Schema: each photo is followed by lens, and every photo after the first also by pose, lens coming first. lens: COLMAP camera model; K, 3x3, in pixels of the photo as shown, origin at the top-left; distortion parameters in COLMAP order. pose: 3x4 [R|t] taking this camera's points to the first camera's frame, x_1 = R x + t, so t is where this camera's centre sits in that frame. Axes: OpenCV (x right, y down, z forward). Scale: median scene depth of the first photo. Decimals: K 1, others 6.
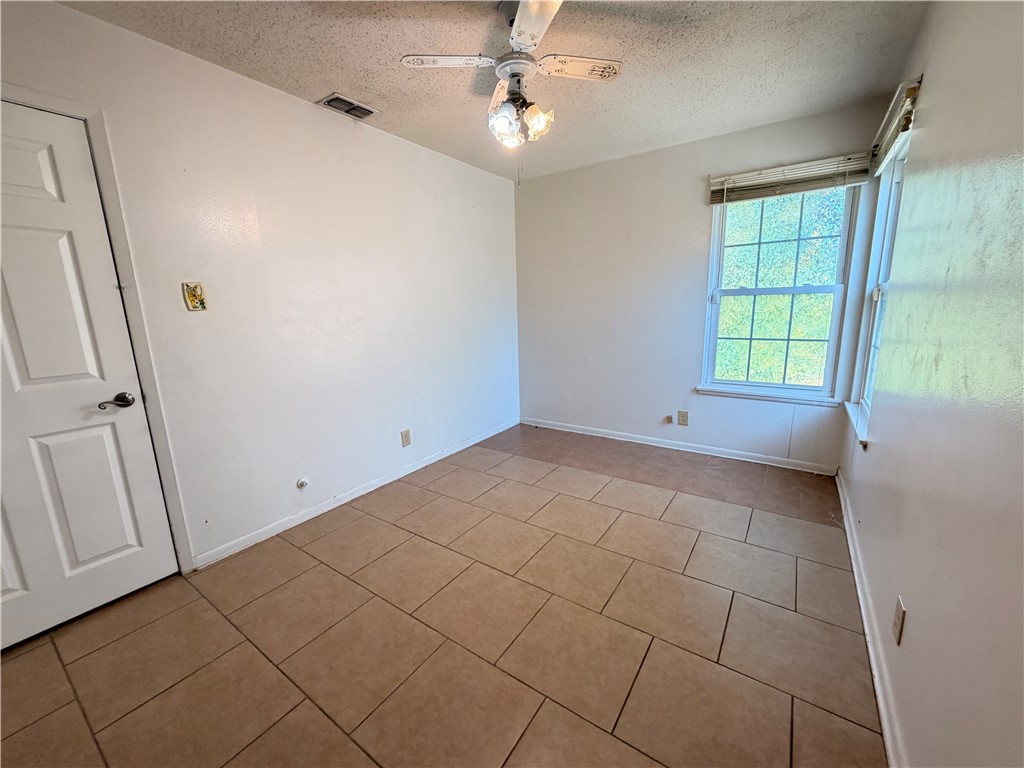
lens RADIAL K [[408.7, 0, 508.3], [0, 408.7, 386.6], [0, 0, 1]] dist [0.000907, -0.000752]
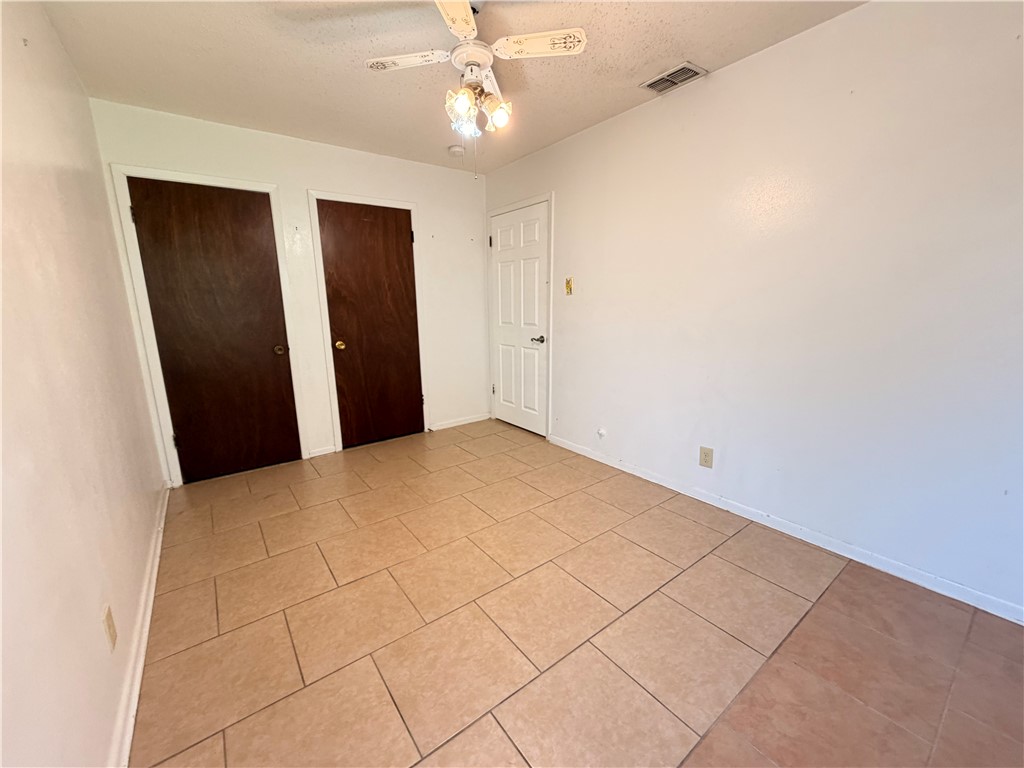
lens RADIAL K [[408.7, 0, 508.3], [0, 408.7, 386.6], [0, 0, 1]] dist [0.000907, -0.000752]
pose [[-0.311520, 0.227270, -0.922661, 0.645464], [-0.165776, 0.943089, 0.288273, -0.191326], [0.935668, 0.242758, -0.256115, 0.905297]]
